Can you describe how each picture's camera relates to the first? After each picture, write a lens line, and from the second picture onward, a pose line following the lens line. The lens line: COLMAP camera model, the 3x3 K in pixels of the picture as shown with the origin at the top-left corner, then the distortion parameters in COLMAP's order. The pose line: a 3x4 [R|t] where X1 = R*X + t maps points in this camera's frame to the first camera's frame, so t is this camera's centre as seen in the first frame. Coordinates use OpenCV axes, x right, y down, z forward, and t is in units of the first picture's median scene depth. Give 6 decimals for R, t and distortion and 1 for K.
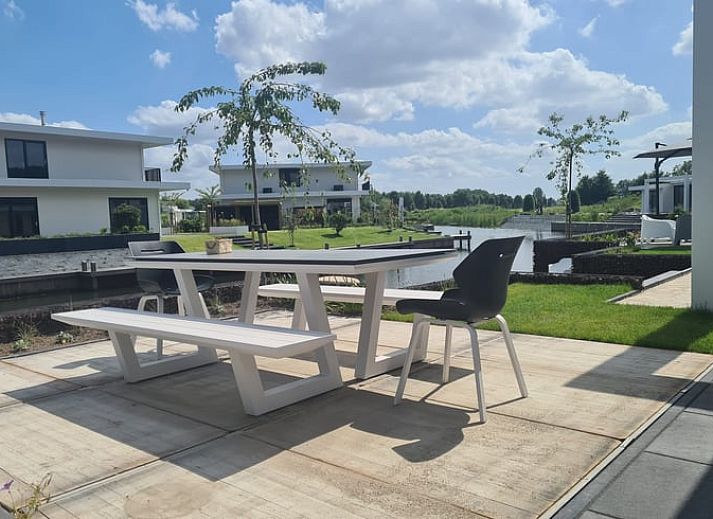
lens RADIAL K [[634.5, 0, 356.5], [0, 634.5, 259.5], [0, 0, 1]] dist [0.002886, 0.000814]
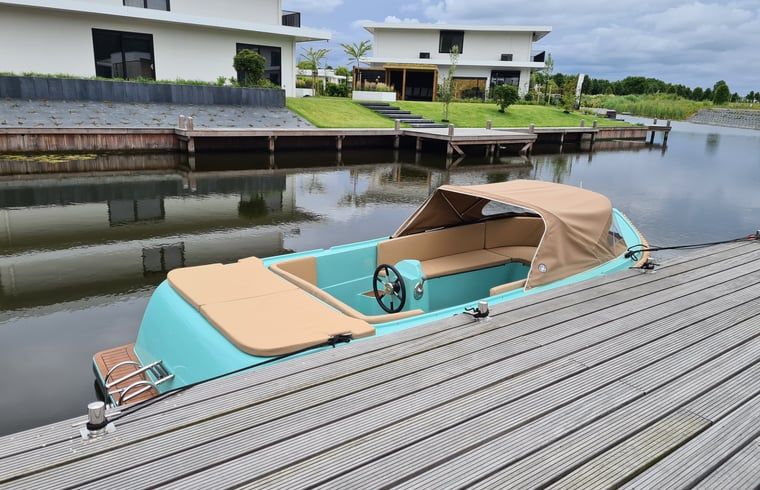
lens RADIAL K [[574.2, 0, 380.0], [0, 574.2, 245.0], [0, 0, 1]] dist [0.040177, -0.008330]
pose [[0.973153, 0.130182, -0.189803, -0.015503], [-0.092470, 0.976328, 0.195531, -0.001864], [0.210764, -0.172730, 0.962155, 0.181170]]
